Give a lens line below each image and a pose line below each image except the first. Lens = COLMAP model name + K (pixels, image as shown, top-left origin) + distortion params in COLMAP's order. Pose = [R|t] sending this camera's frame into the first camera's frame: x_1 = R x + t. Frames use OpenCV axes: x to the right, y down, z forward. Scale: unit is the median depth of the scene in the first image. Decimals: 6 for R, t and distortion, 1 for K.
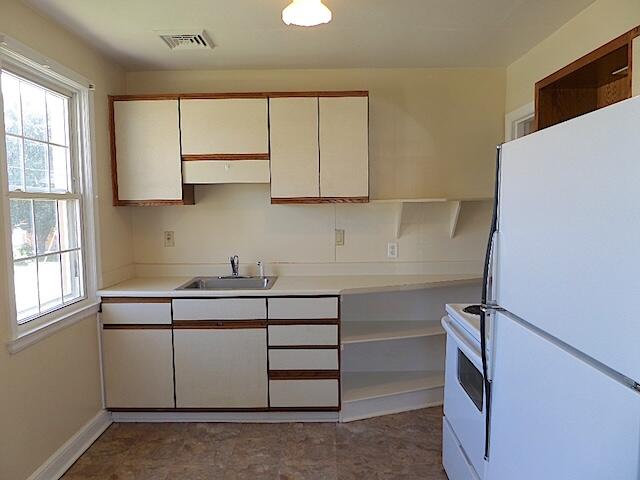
lens RADIAL K [[467.0, 0, 320.7], [0, 467.0, 242.4], [0, 0, 1]] dist [-0.013041, -0.006507]
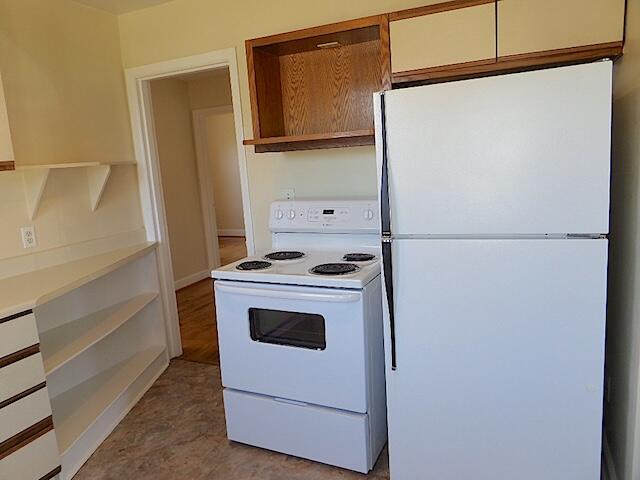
lens RADIAL K [[467.0, 0, 320.7], [0, 467.0, 242.4], [0, 0, 1]] dist [-0.013041, -0.006507]
pose [[0.401775, -0.176192, 0.898629, -0.361267], [0.132943, 0.982142, 0.133127, -0.012811], [-0.906037, 0.065980, 0.418023, 0.334733]]
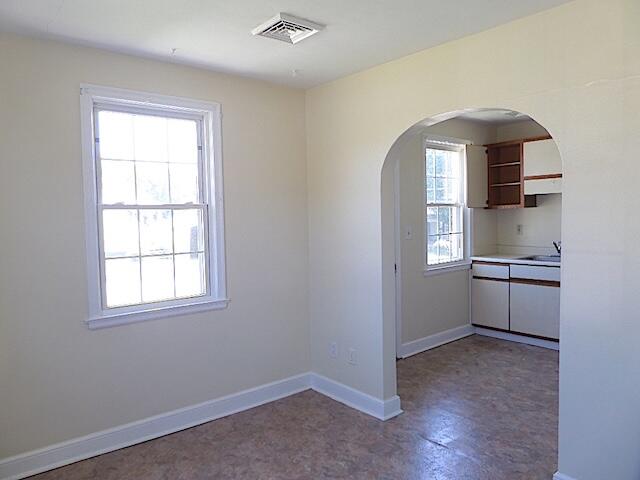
lens RADIAL K [[467.0, 0, 320.7], [0, 467.0, 242.4], [0, 0, 1]] dist [-0.013041, -0.006507]
pose [[0.638740, 0.036355, -0.768563, 0.516550], [-0.040803, 0.999078, 0.013349, 0.046428], [0.768340, 0.022833, 0.639635, -0.580238]]
